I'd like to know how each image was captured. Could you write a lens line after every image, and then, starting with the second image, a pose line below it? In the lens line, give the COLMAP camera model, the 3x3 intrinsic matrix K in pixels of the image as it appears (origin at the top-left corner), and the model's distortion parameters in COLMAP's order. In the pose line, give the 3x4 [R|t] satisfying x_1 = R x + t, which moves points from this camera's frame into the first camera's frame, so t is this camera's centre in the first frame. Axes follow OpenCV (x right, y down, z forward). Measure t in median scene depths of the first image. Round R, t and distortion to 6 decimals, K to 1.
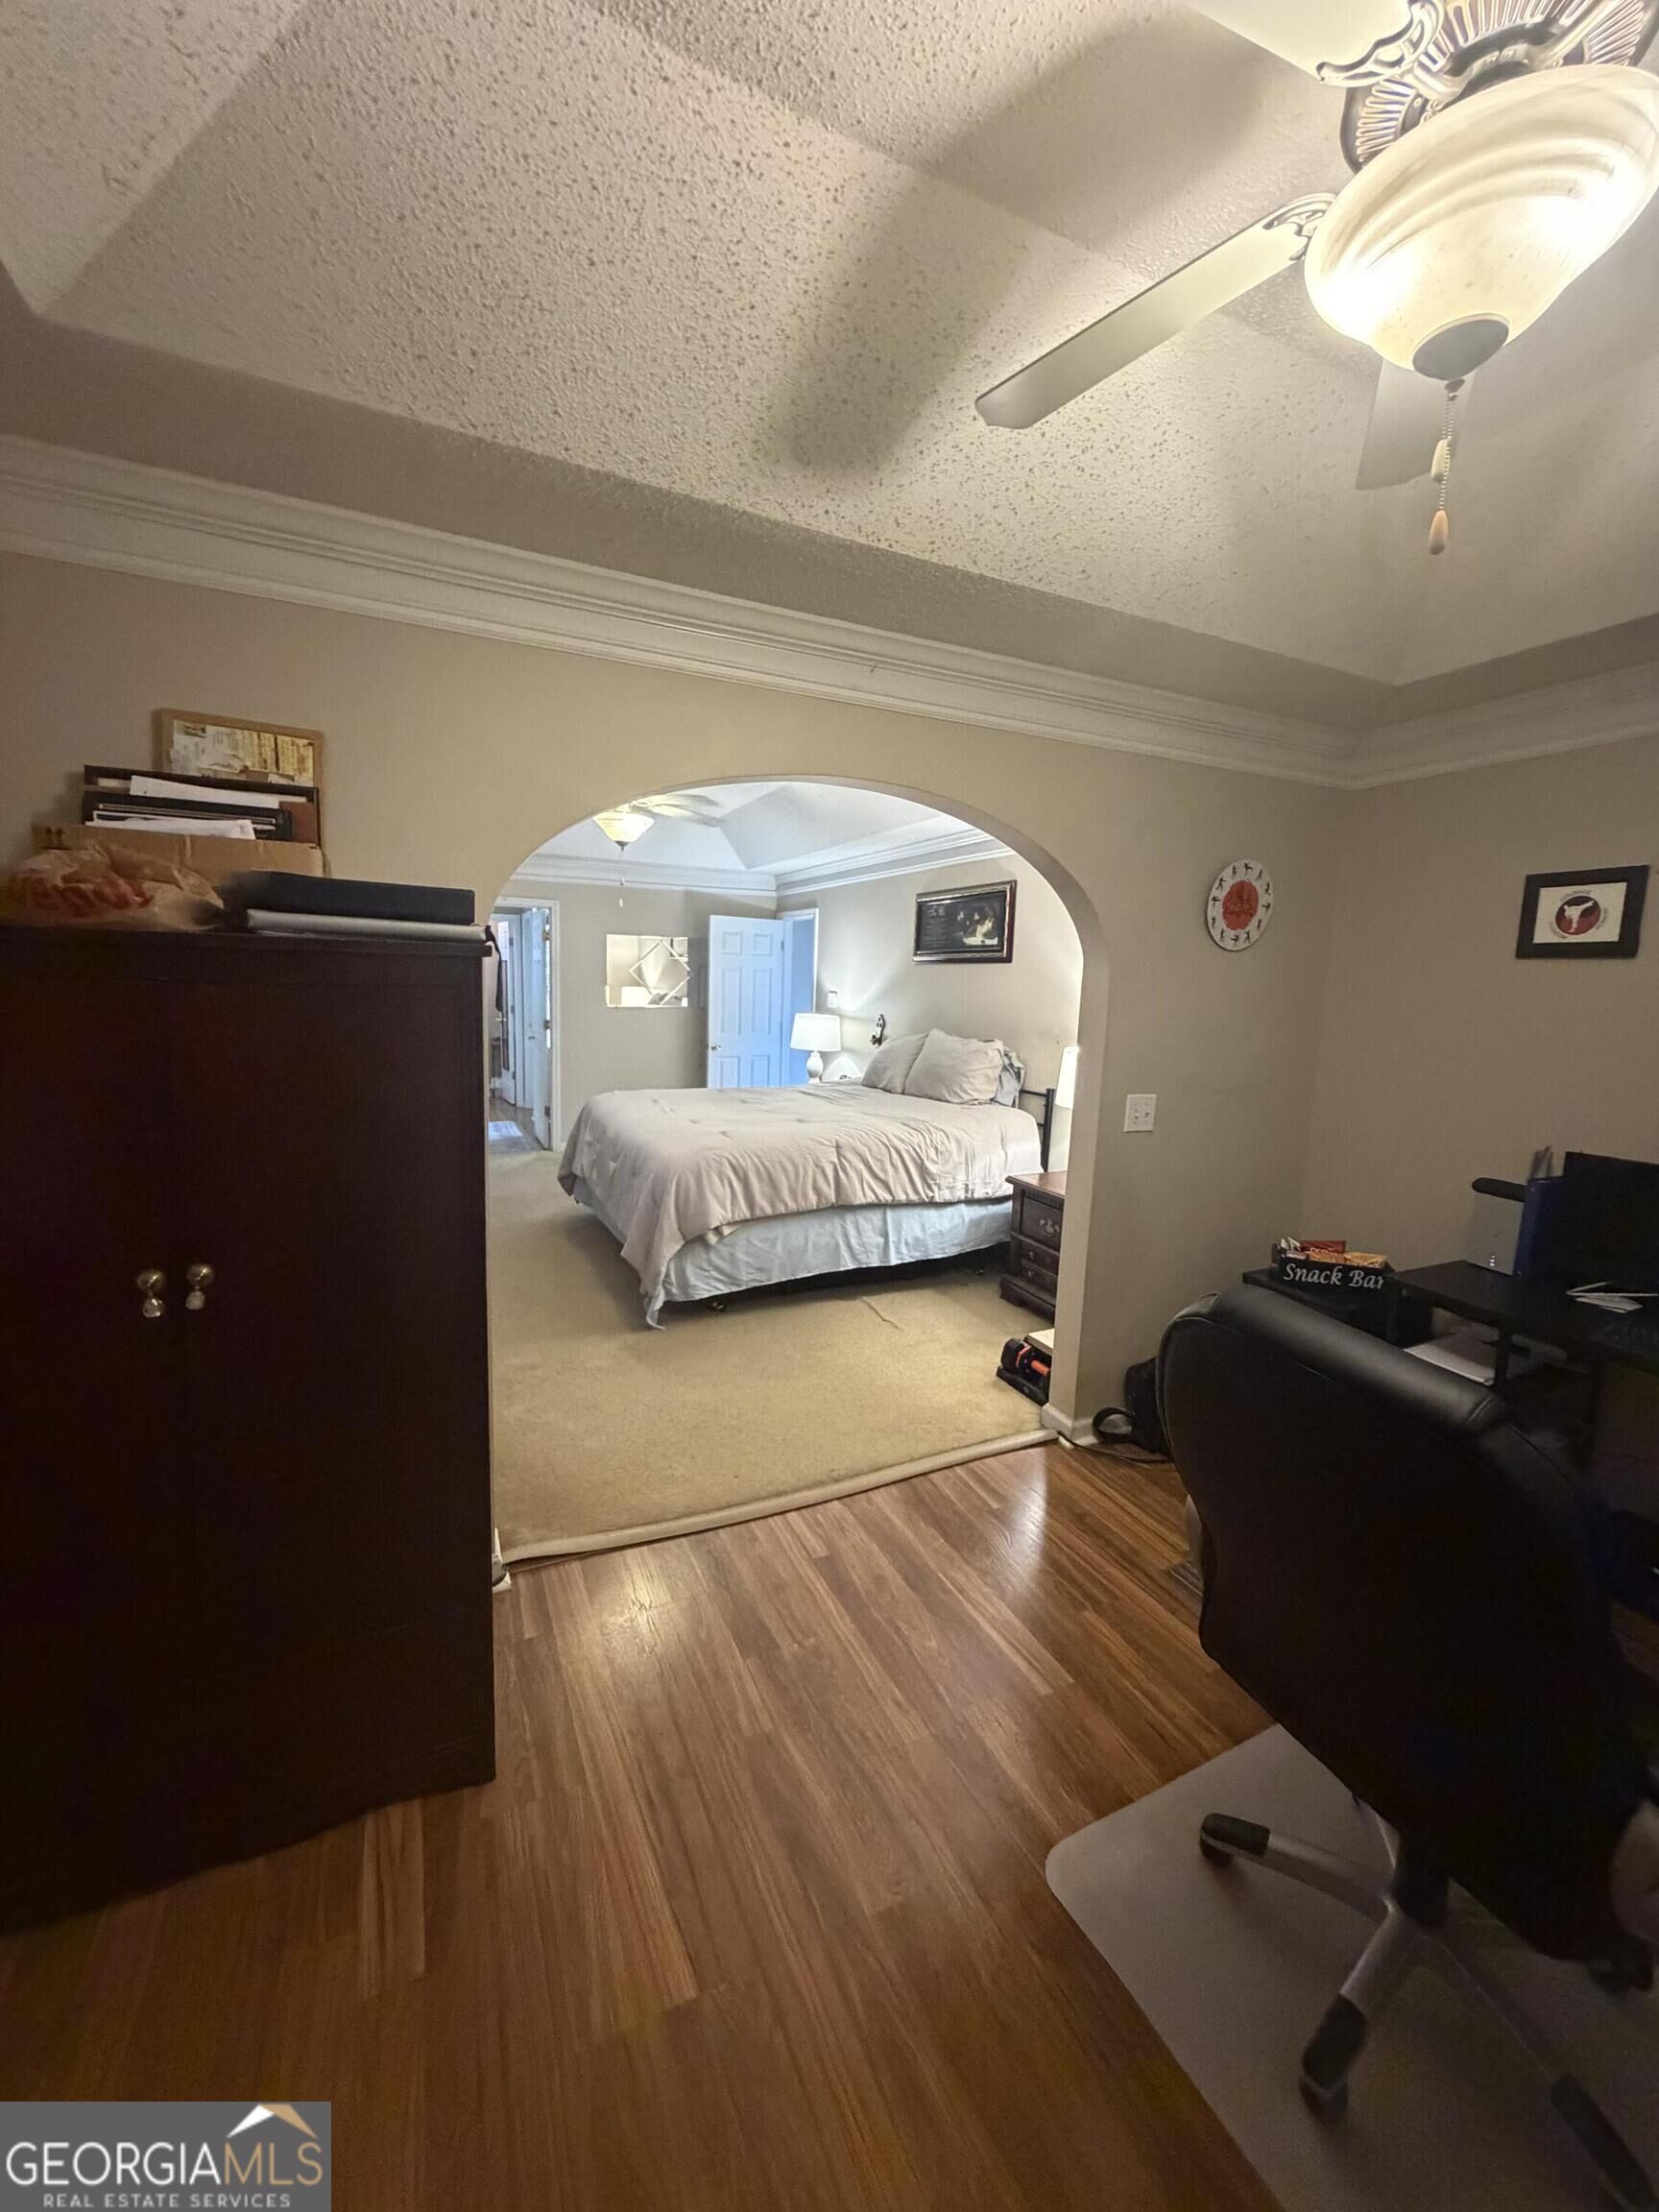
lens RADIAL K [[892.9, 0, 827.5], [0, 892.9, 1106.9], [0, 0, 1]] dist [0.000373, 0.000026]
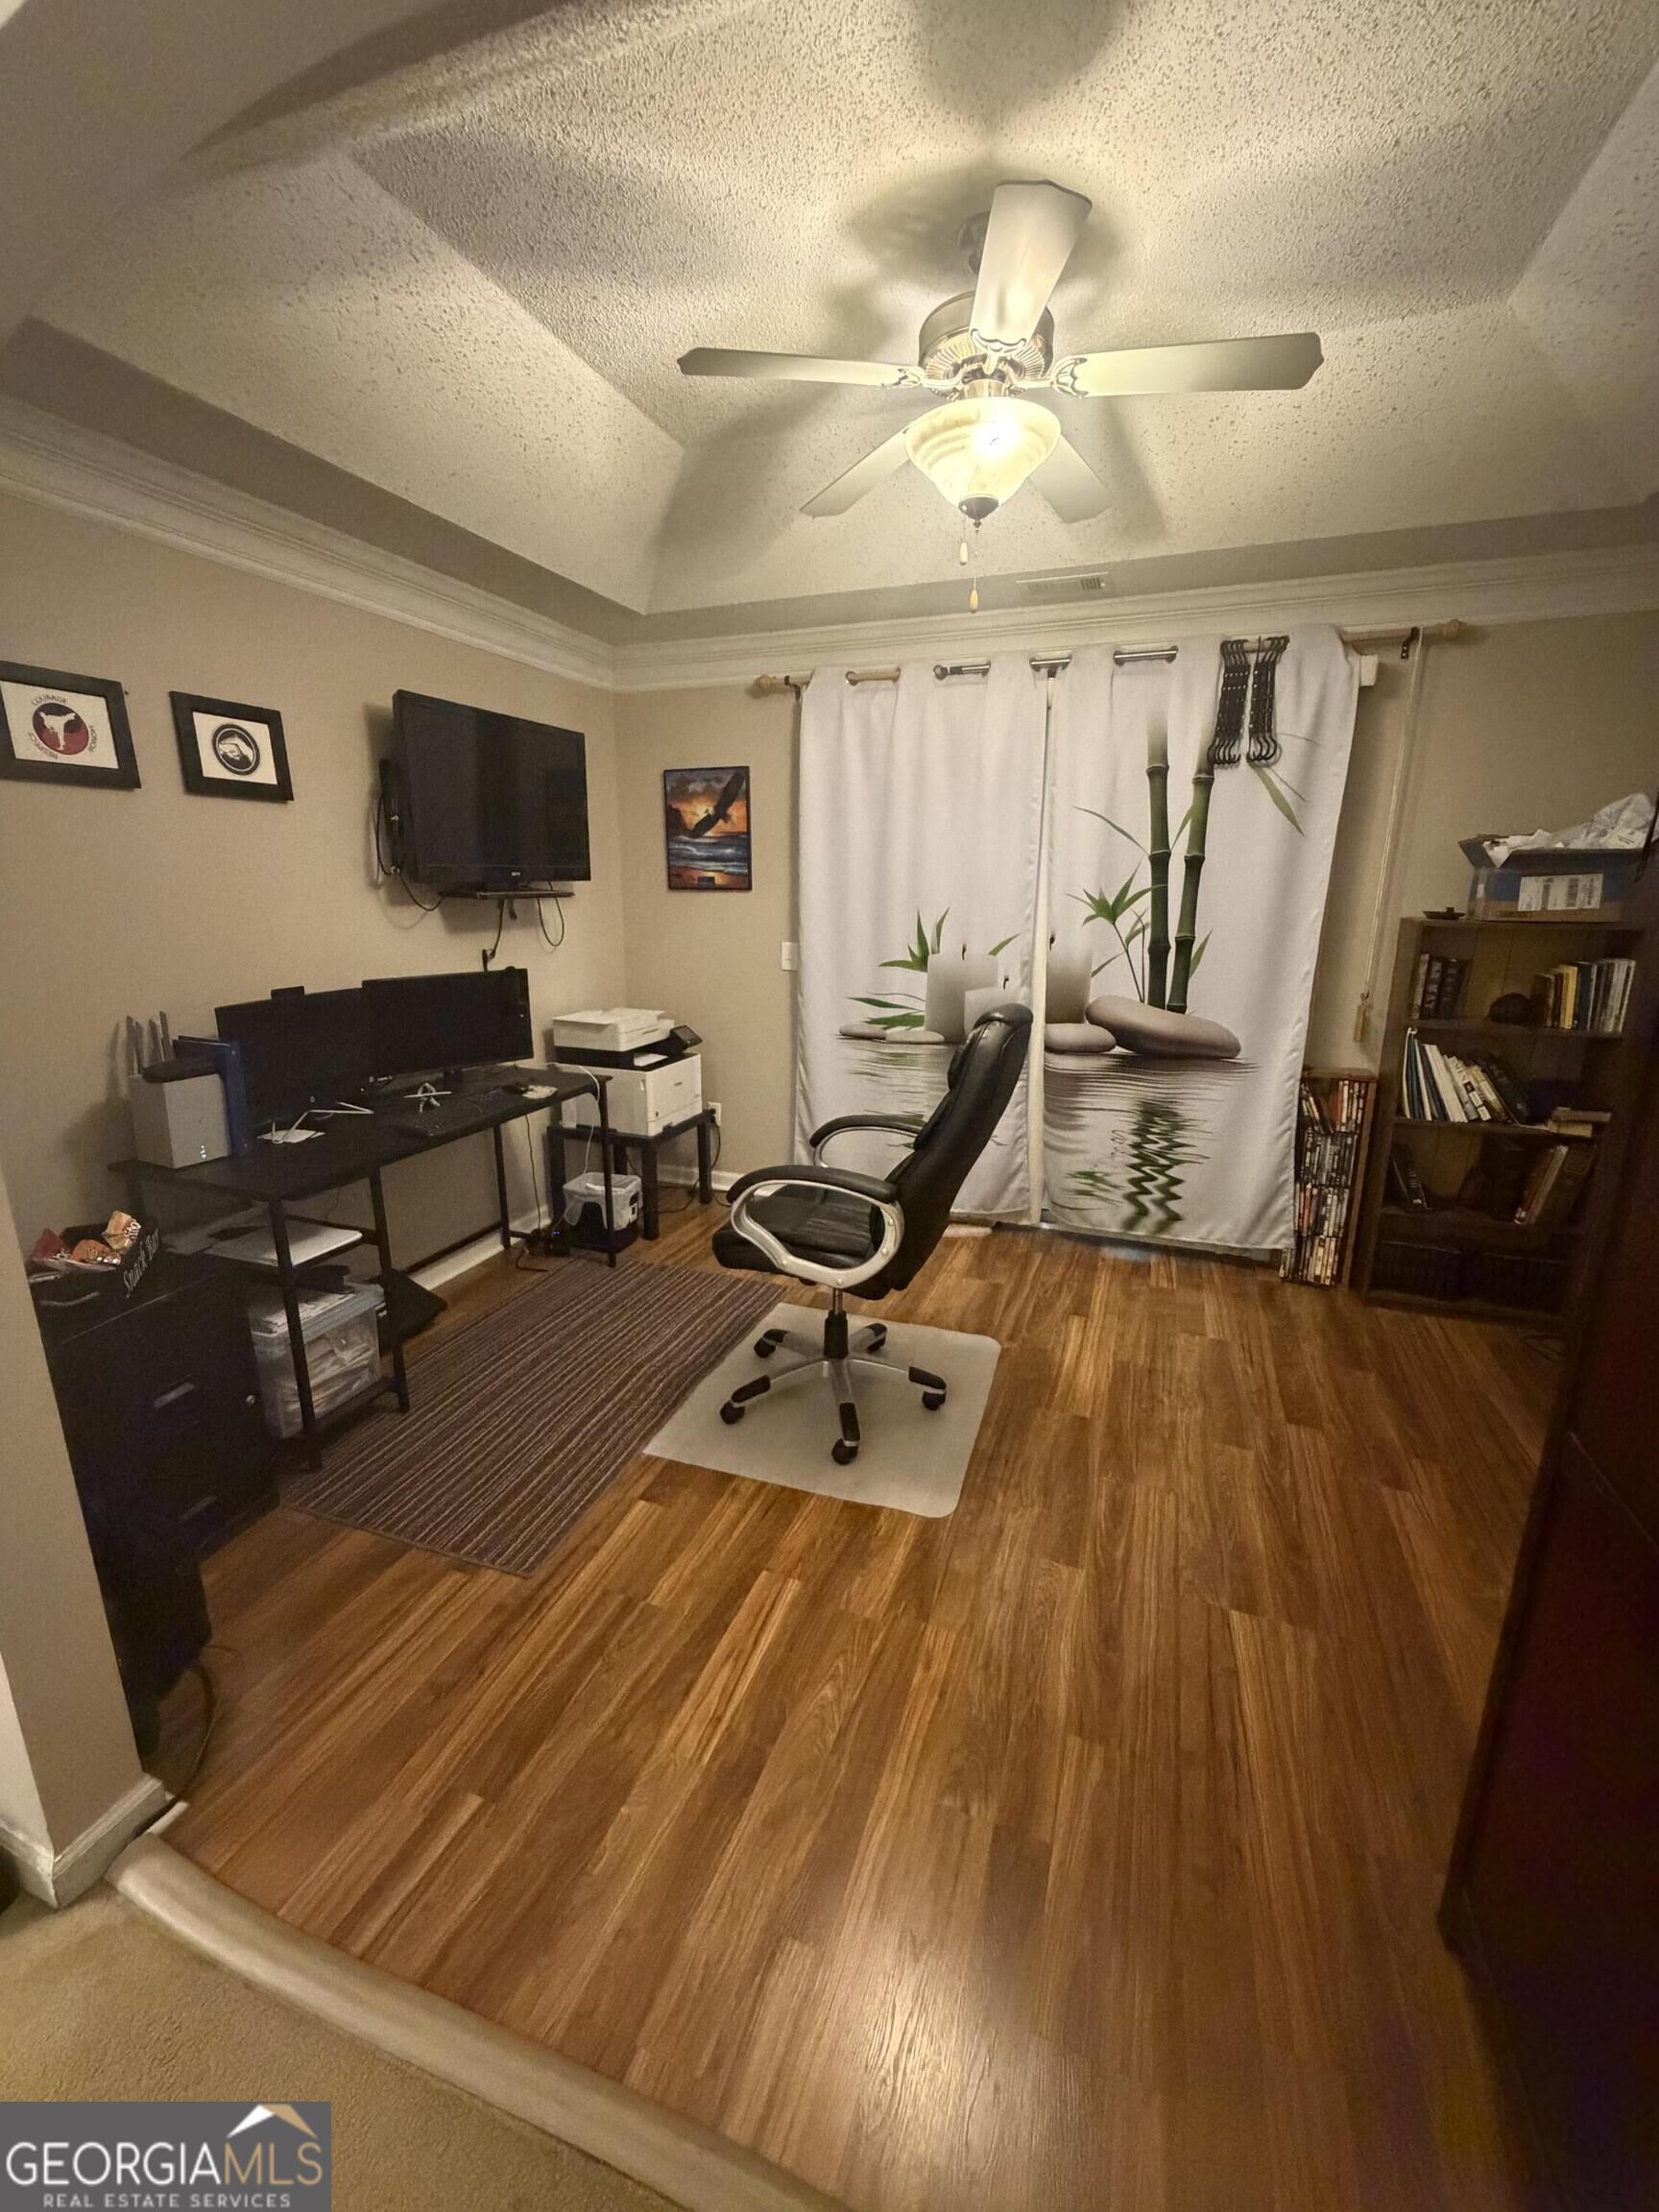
lens RADIAL K [[892.9, 0, 824.1], [0, 892.9, 1098.0], [0, 0, 1]] dist [0.000373, 0.000026]
pose [[-0.699634, -0.210823, 0.682690, -0.279306], [0.072078, 0.929778, 0.360994, -0.157363], [-0.710857, 0.301771, -0.635309, 1.208633]]
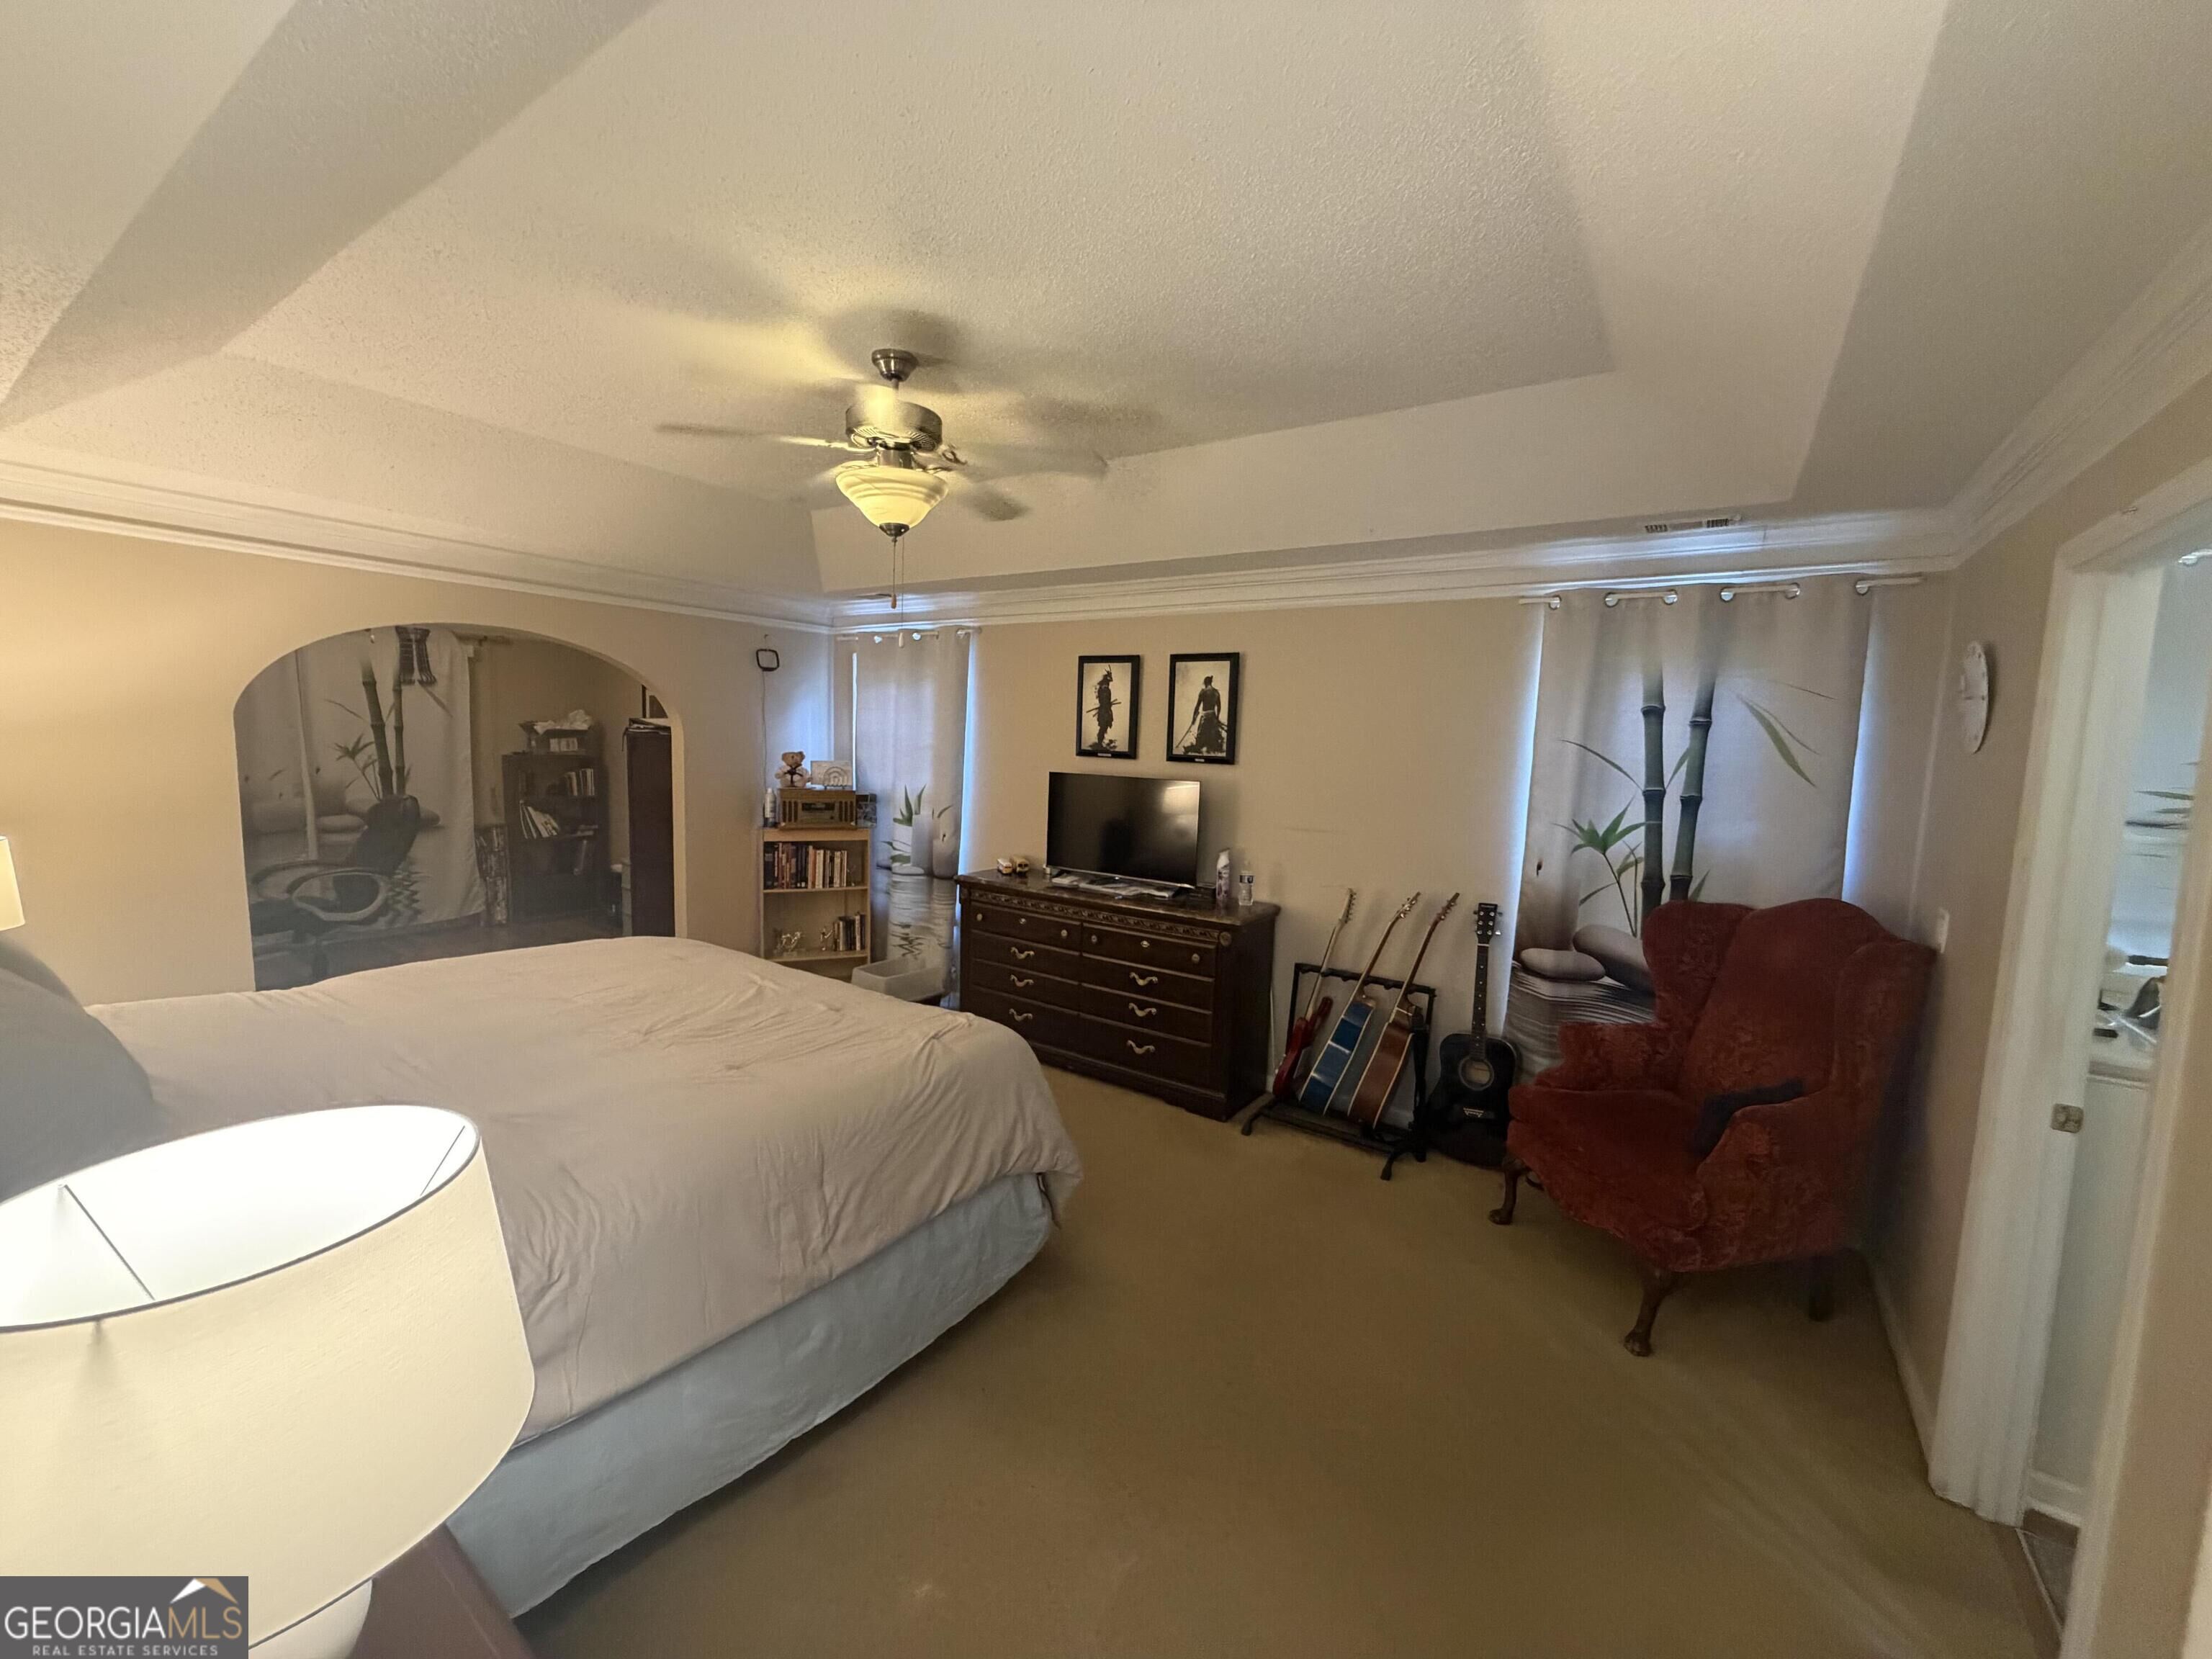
lens RADIAL K [[892.9, 0, 1099.7], [0, 892.9, 828.1], [0, 0, 1]] dist [0.000373, 0.000026]
pose [[-0.862694, -0.013593, -0.505543, -0.212630], [-0.133326, 0.970388, 0.201425, -0.324175], [0.487834, 0.241170, -0.838960, 2.195176]]
